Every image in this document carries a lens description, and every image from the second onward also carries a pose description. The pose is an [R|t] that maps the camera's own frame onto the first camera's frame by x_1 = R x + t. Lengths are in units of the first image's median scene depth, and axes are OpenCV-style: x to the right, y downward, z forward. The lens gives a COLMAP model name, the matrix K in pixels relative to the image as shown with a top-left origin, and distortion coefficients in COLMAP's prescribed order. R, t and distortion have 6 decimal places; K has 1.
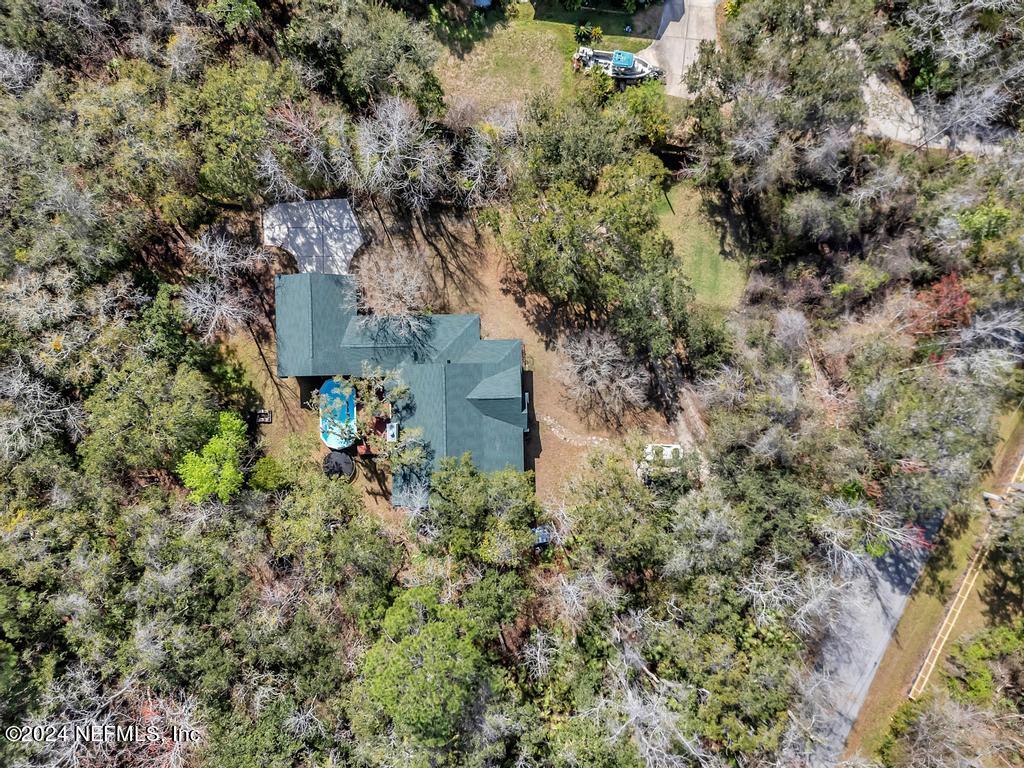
lens RADIAL K [[721.9, 0, 518.3], [0, 721.9, 379.8], [0, 0, 1]] dist [0.039216, -0.083015]
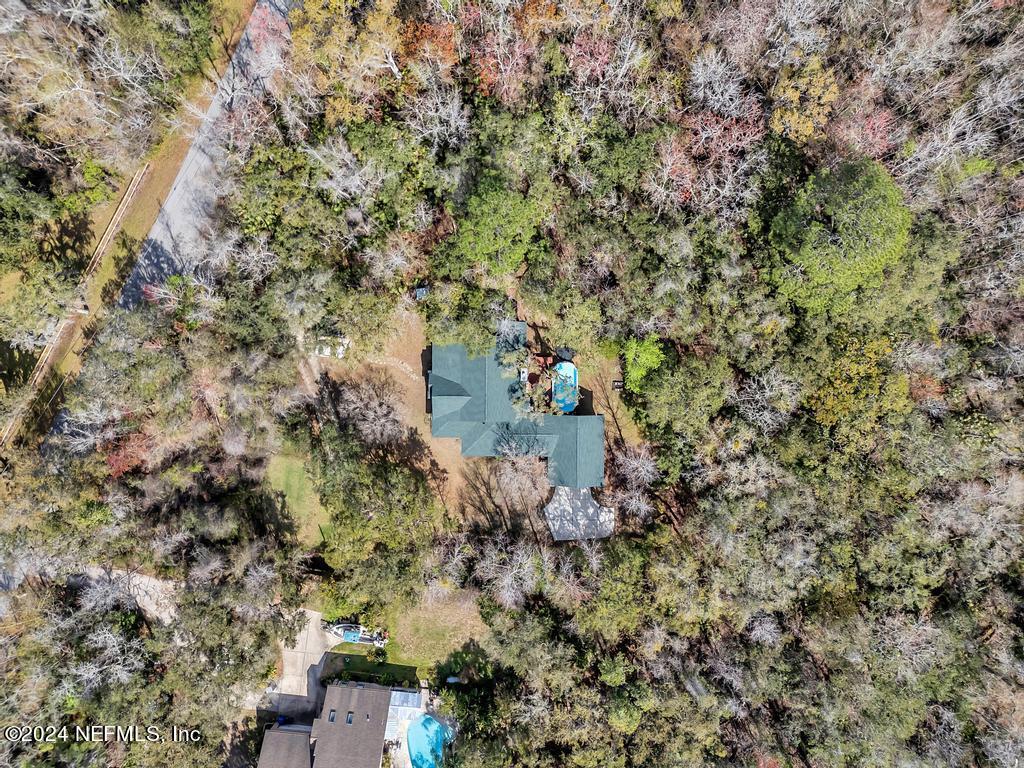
lens RADIAL K [[721.9, 0, 518.3], [0, 721.9, 379.8], [0, 0, 1]] dist [0.039216, -0.083015]
pose [[-0.998184, -0.029405, -0.052573, -0.087424], [0.029955, -0.999504, -0.009714, 0.074234], [-0.052261, -0.011271, 0.998570, -0.404441]]
